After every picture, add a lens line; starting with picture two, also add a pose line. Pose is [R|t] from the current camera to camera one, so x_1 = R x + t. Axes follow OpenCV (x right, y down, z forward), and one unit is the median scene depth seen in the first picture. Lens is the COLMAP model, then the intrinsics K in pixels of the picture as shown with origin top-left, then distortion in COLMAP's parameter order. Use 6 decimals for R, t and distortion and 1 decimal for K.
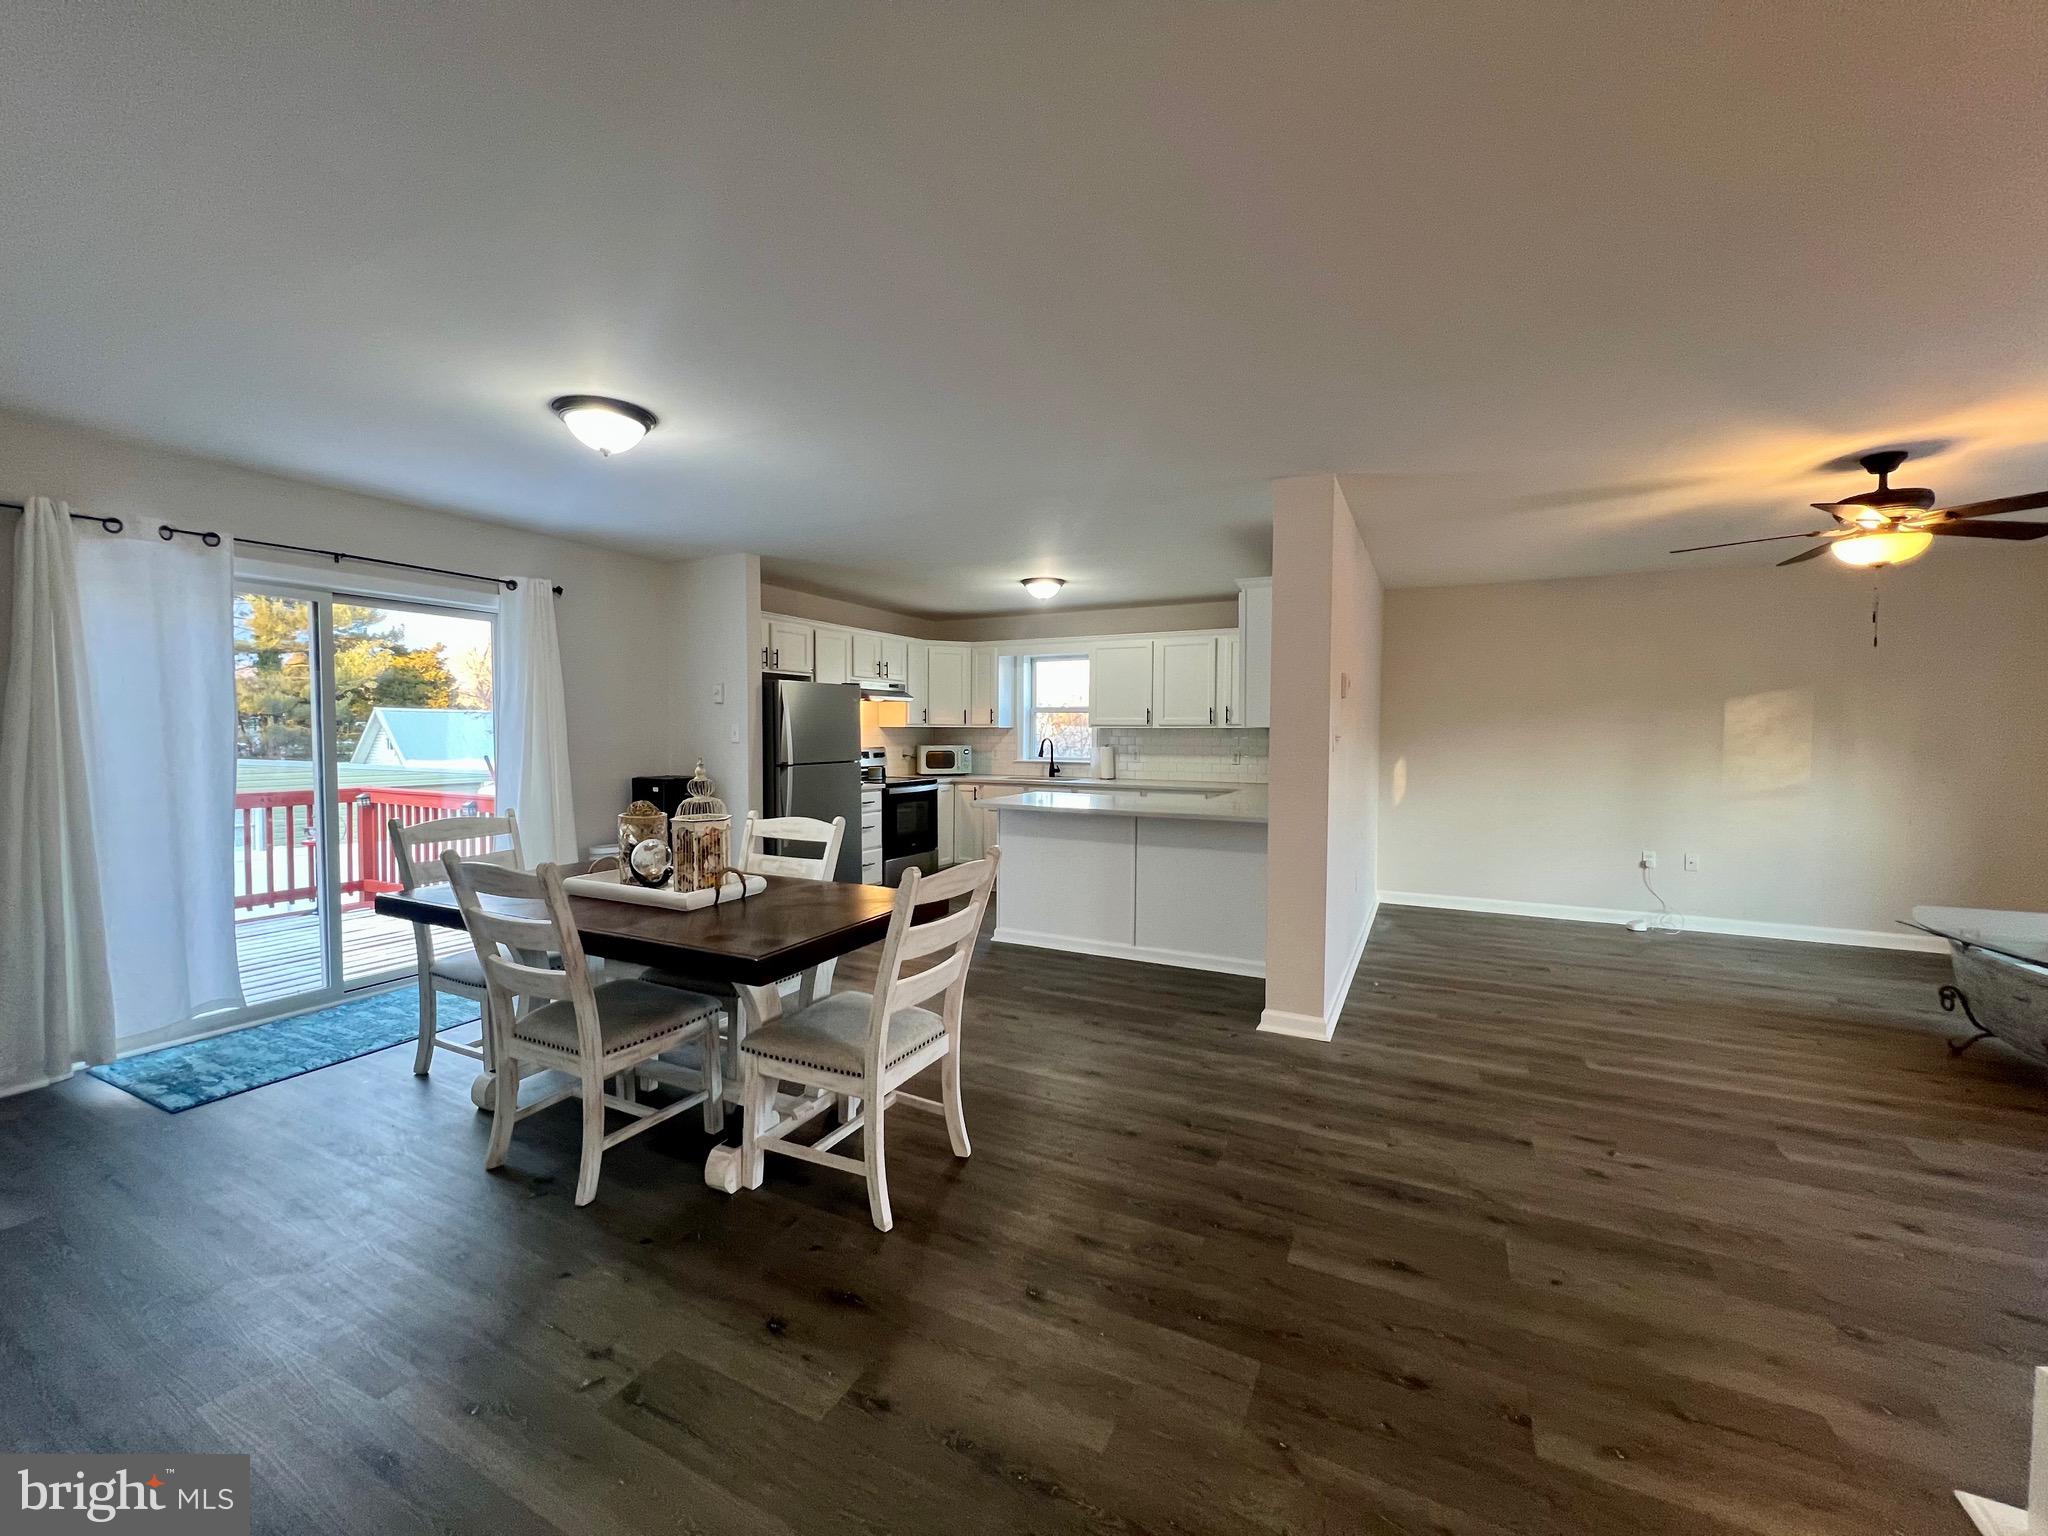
lens RADIAL K [[817.2, 0, 1025.0], [0, 817.2, 764.3], [0, 0, 1]] dist [-0.001415, 0.000330]
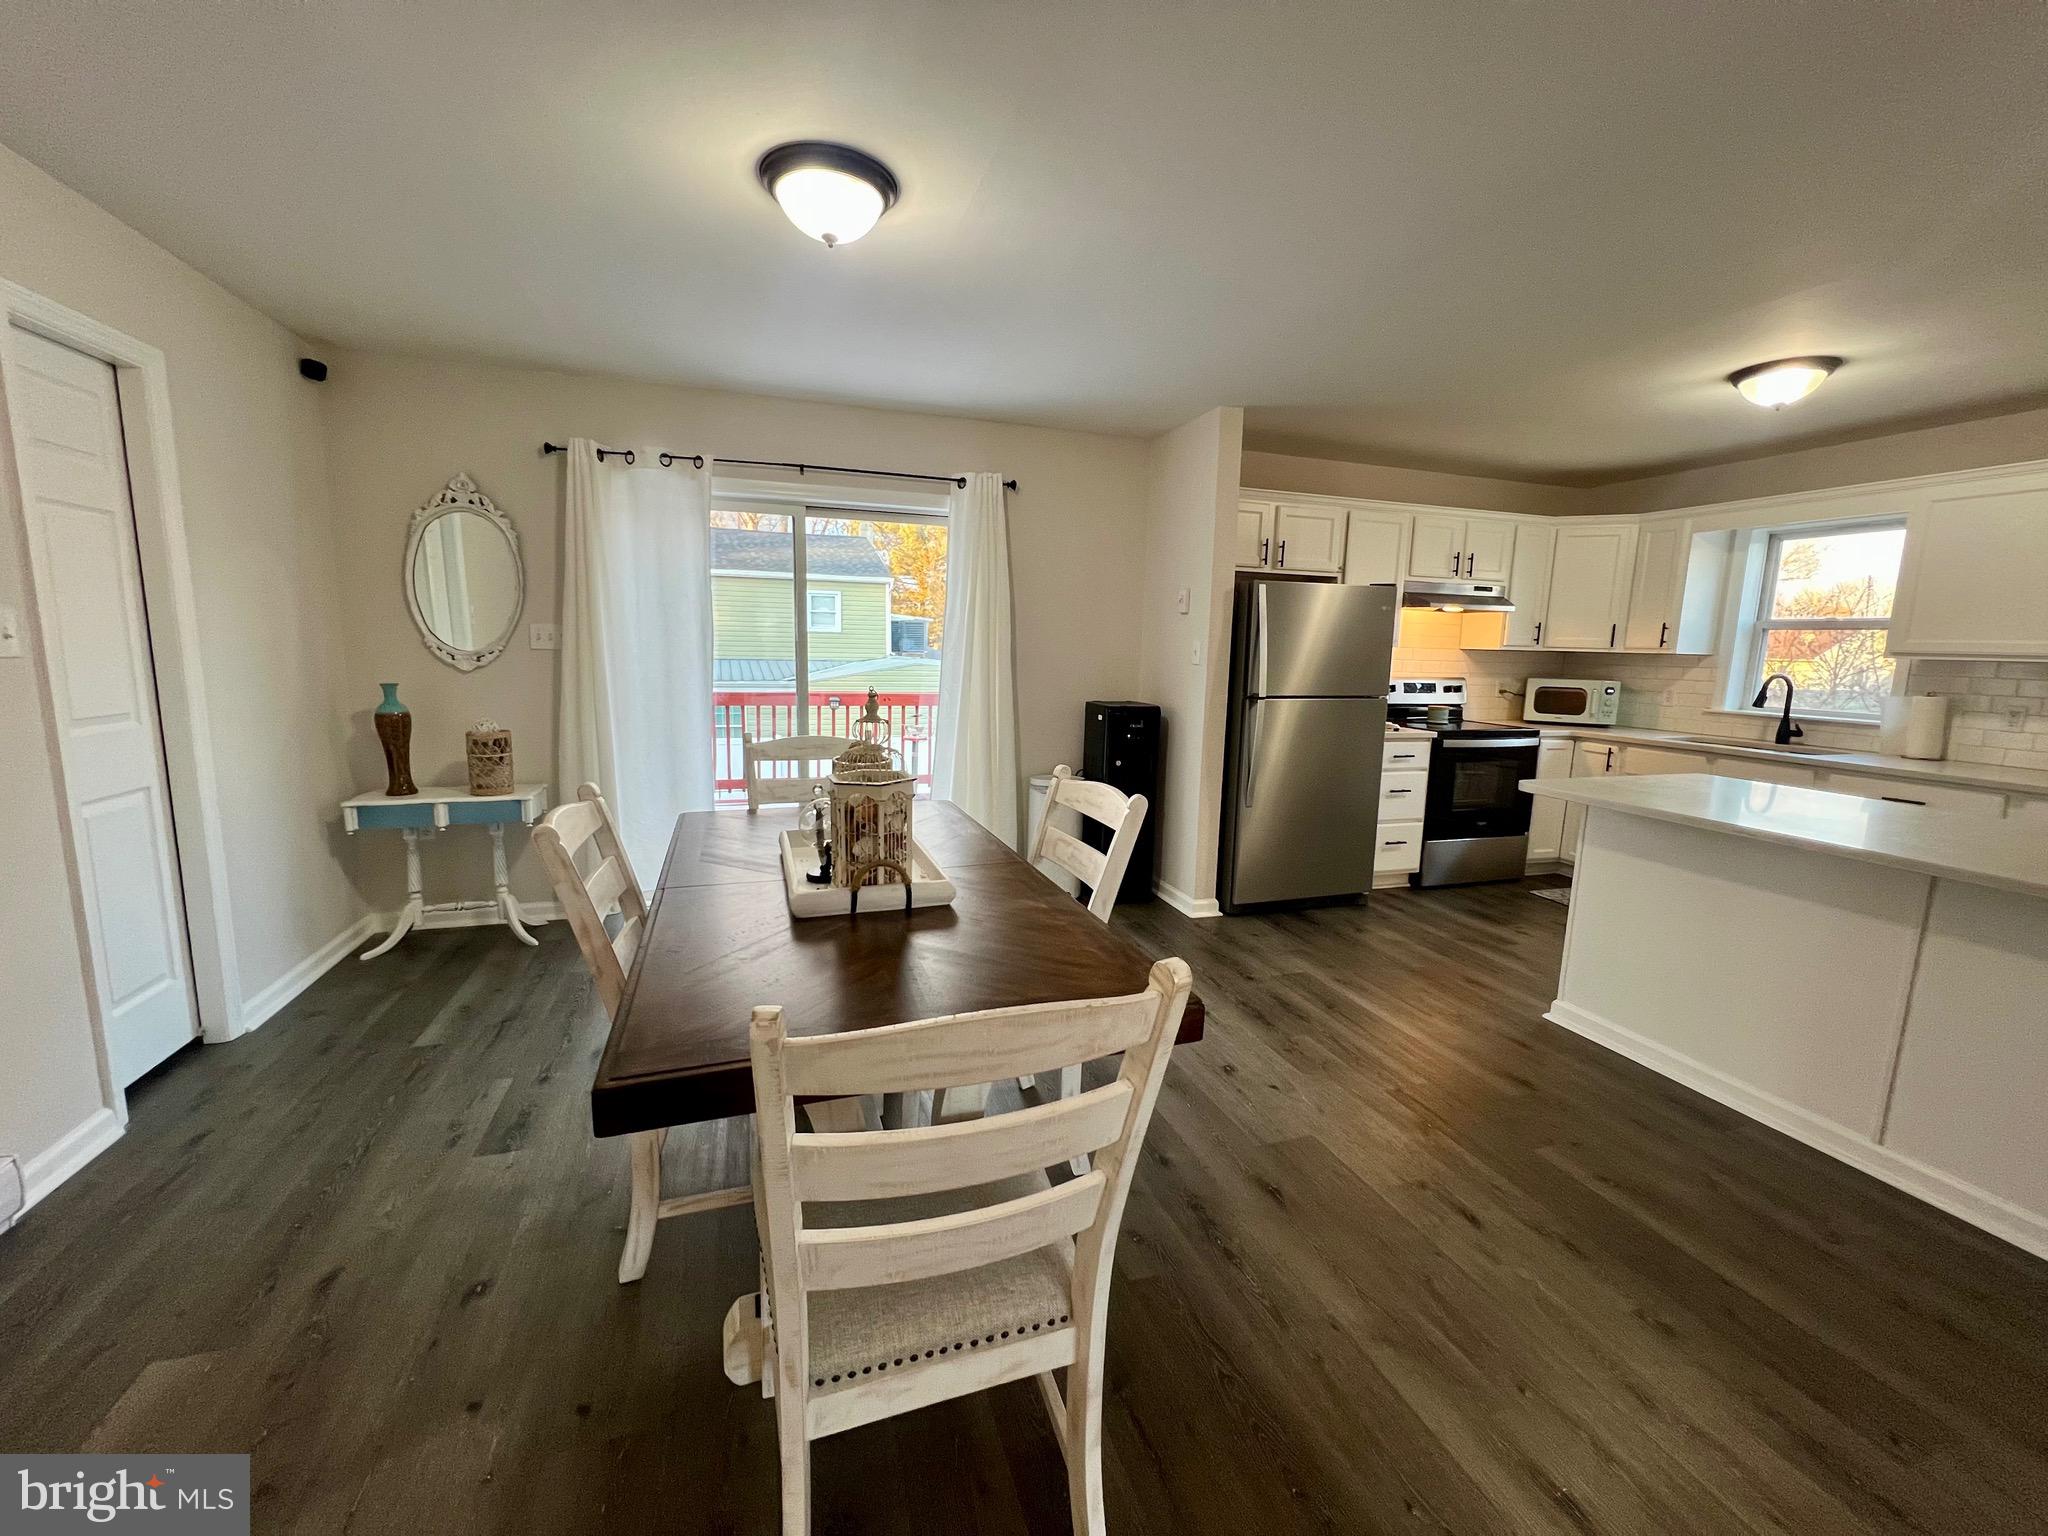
lens RADIAL K [[817.2, 0, 1025.0], [0, 817.2, 764.3], [0, 0, 1]] dist [-0.001415, 0.000330]
pose [[0.710258, 0.117047, -0.694142, 0.068324], [-0.050025, 0.991979, 0.116083, -0.012295], [0.702161, -0.047724, 0.710417, 0.281674]]
